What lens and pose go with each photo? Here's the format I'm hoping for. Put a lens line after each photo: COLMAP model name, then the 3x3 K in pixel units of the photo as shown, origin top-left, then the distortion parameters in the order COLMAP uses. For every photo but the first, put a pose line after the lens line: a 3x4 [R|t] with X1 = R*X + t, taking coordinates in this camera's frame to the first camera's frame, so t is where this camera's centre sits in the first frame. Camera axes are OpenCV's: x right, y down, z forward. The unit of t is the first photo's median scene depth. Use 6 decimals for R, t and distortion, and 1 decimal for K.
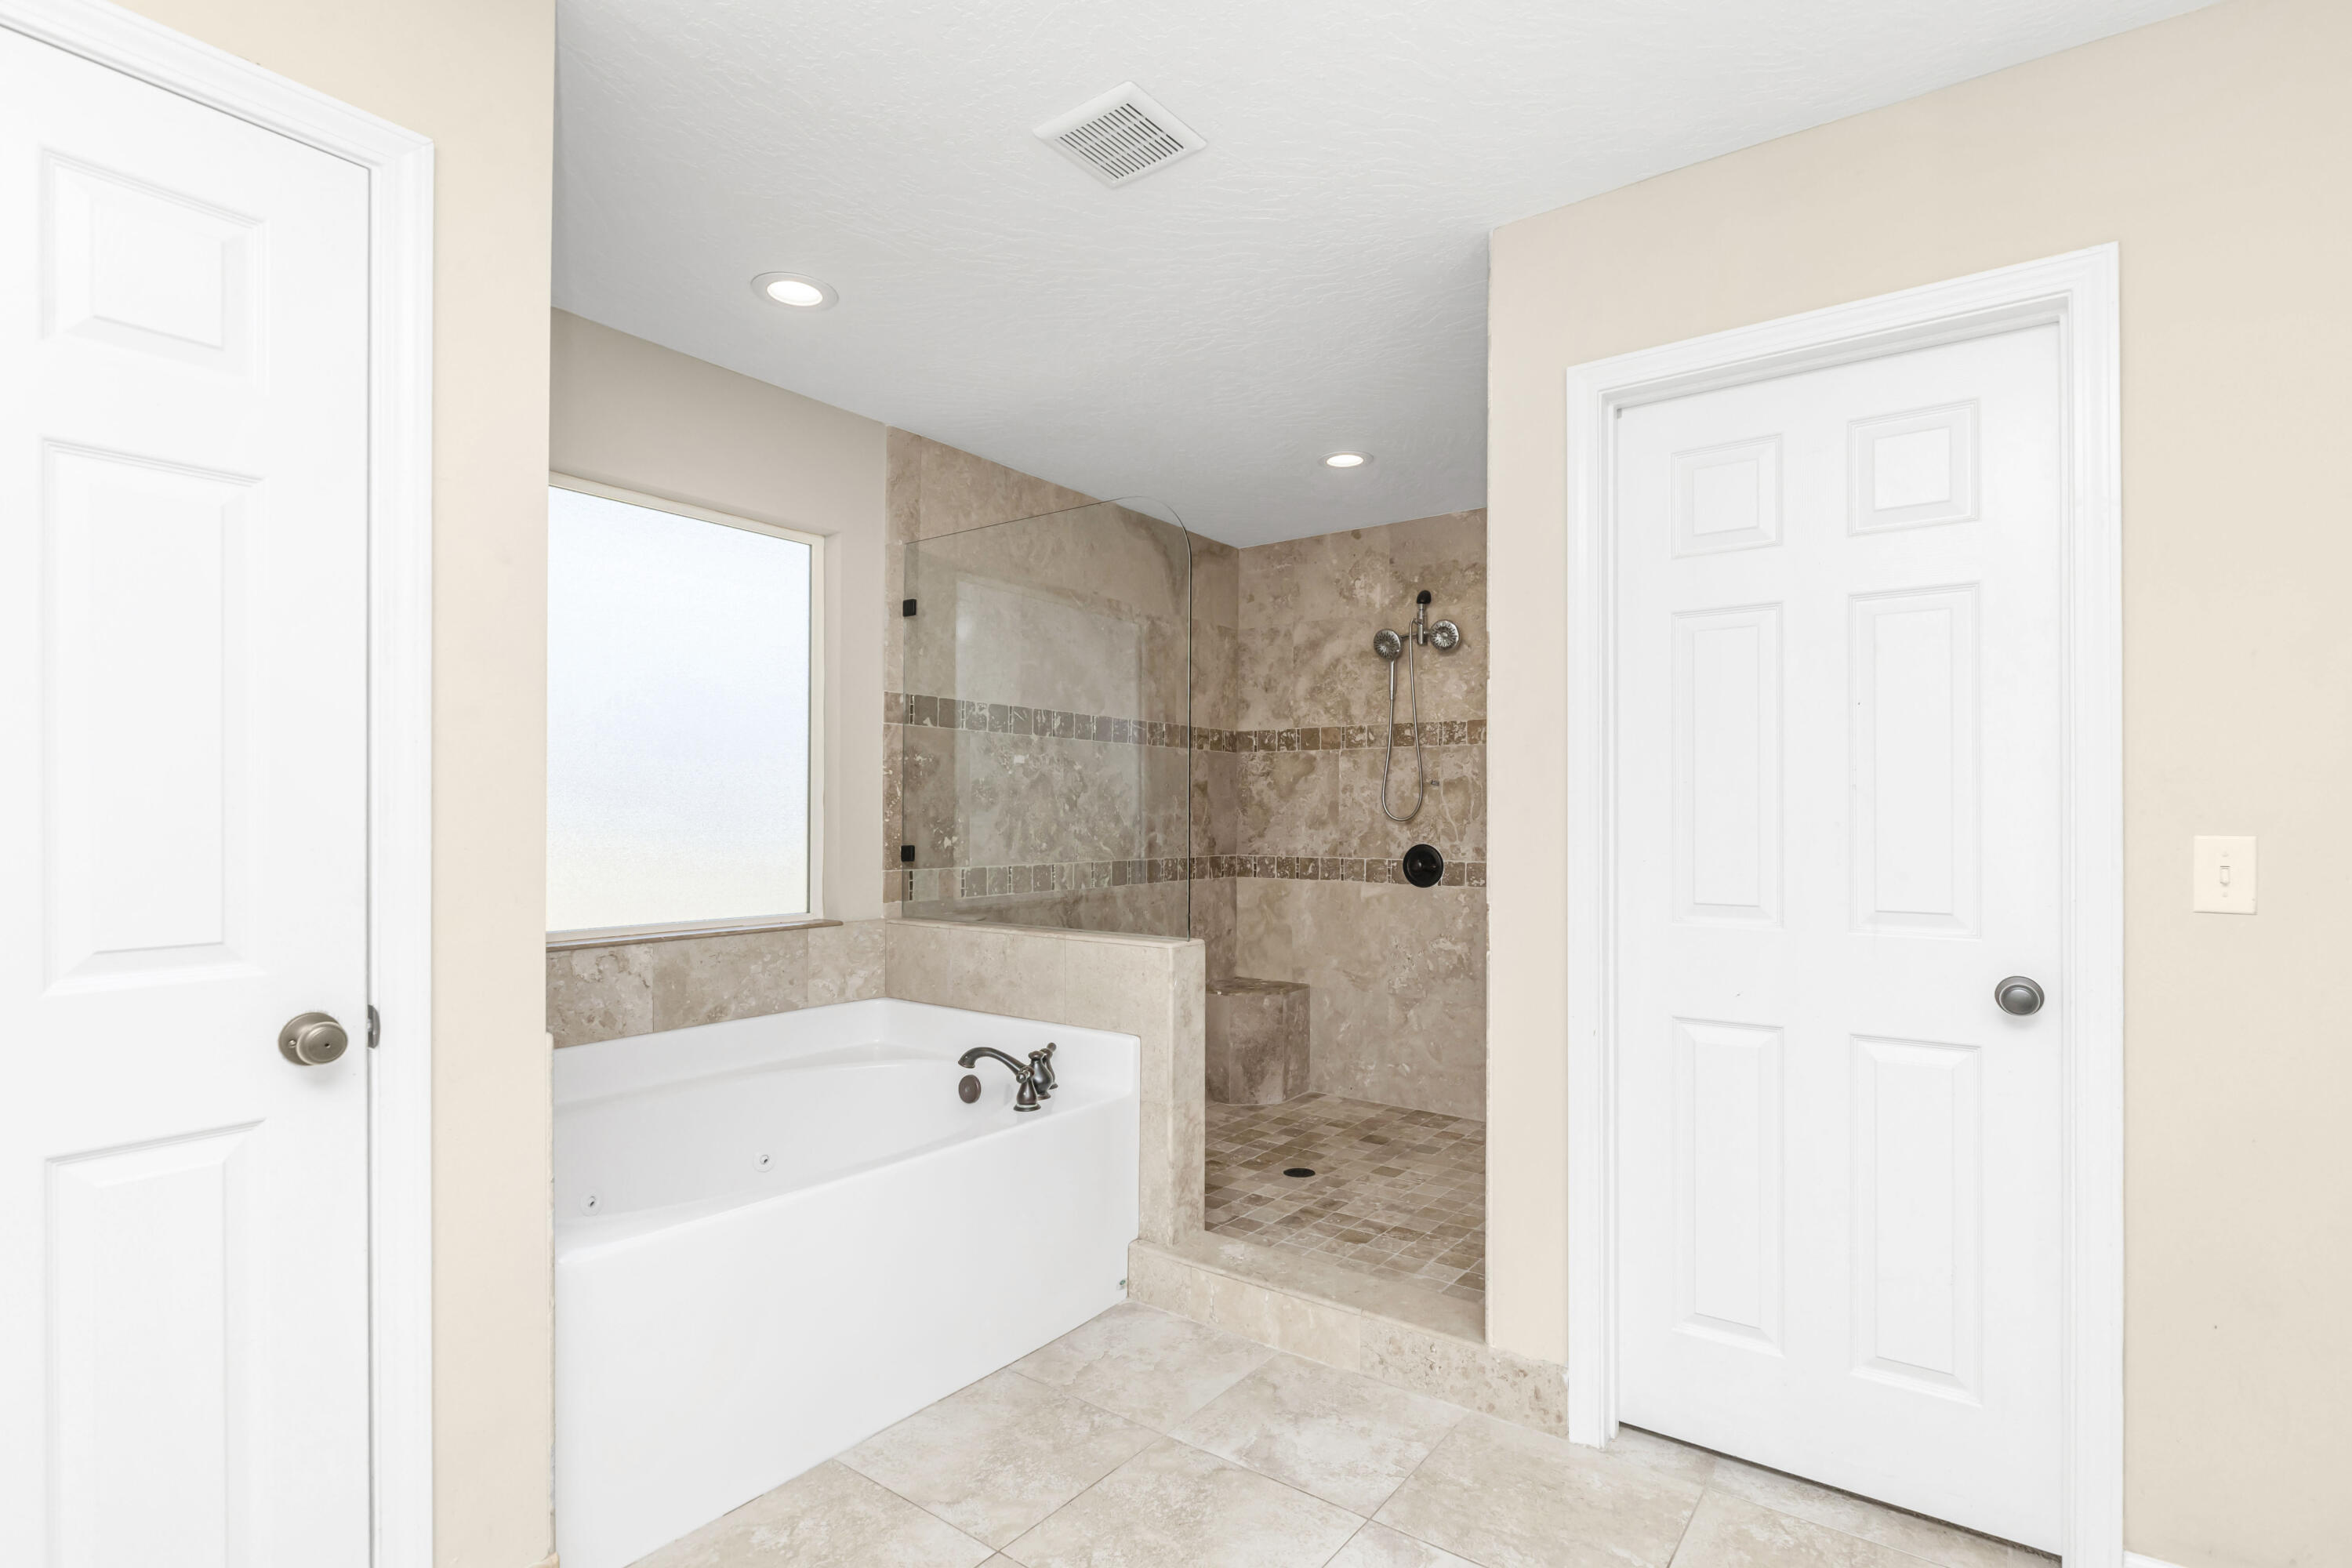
lens RADIAL K [[1144.6, 0, 1179.1], [0, 1144.6, 829.4], [0, 0, 1]] dist [-0.003031, 0.000180]
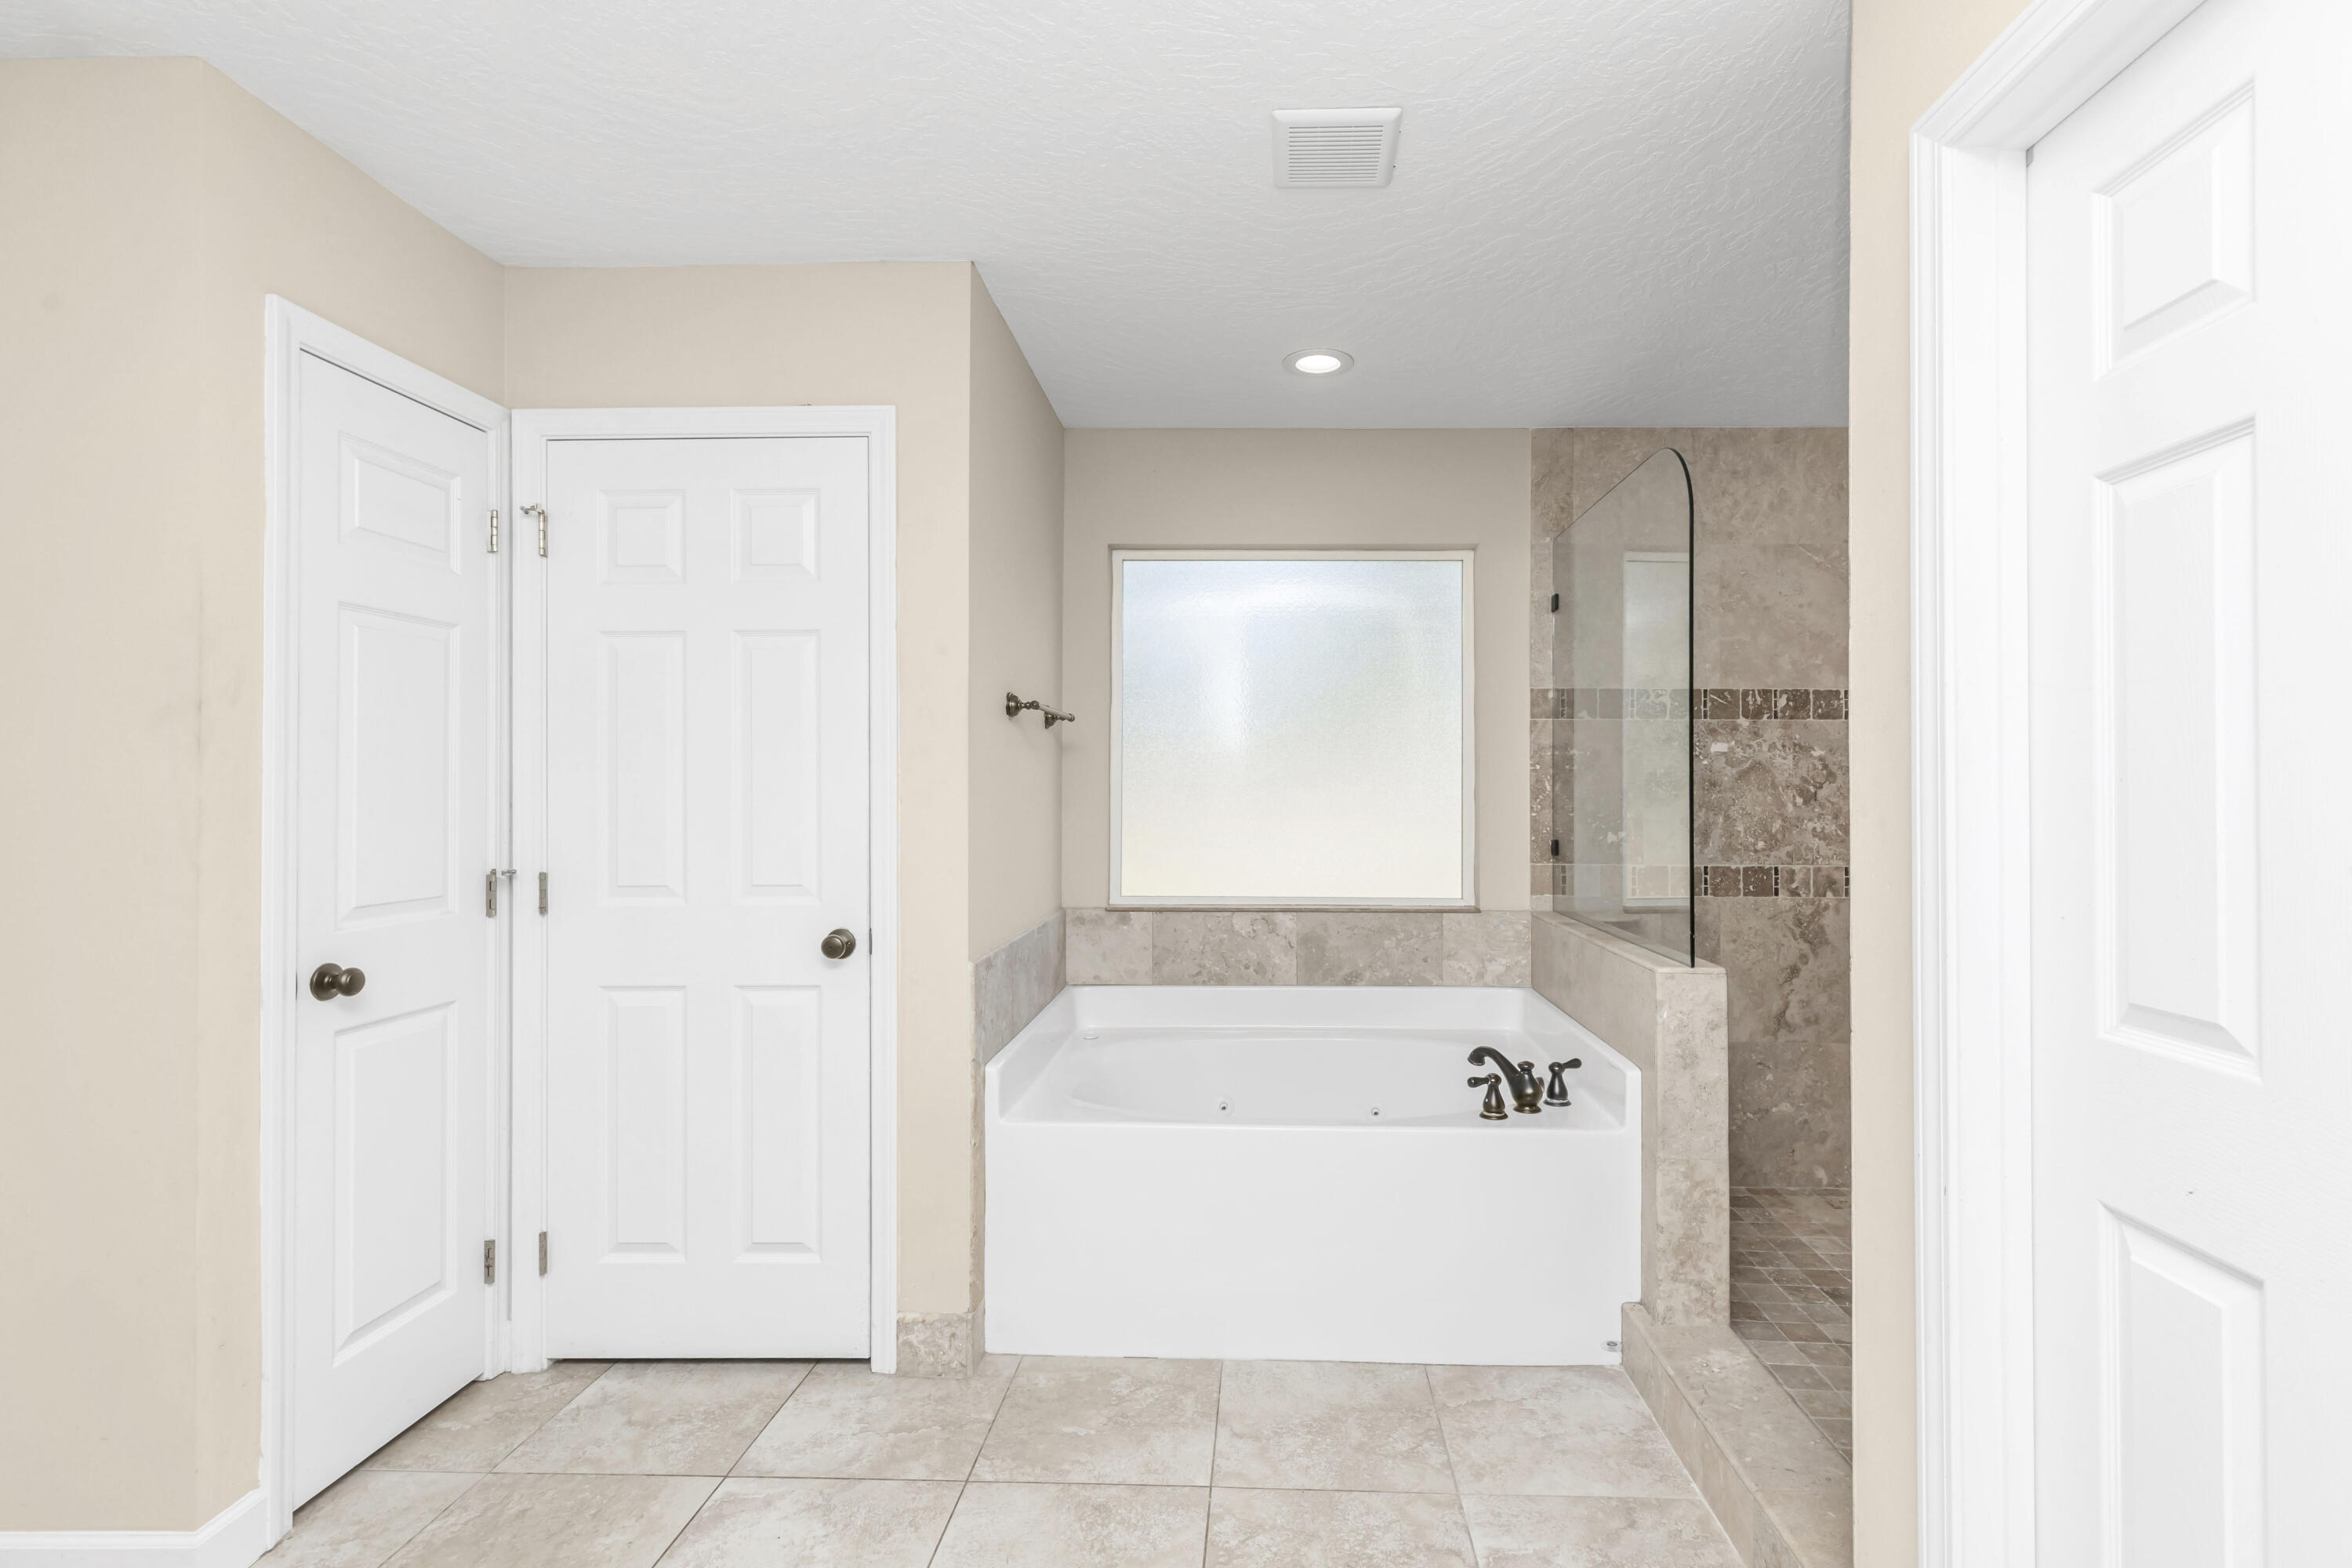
lens RADIAL K [[1078.5, 0, 1180.4], [0, 1078.5, 793.5], [0, 0, 1]] dist [0.002252, -0.000133]
pose [[0.568583, -0.000329, -0.822626, 0.356543], [-0.011315, 0.999902, -0.008220, -0.015131], [0.822548, 0.013982, 0.568523, 0.195118]]
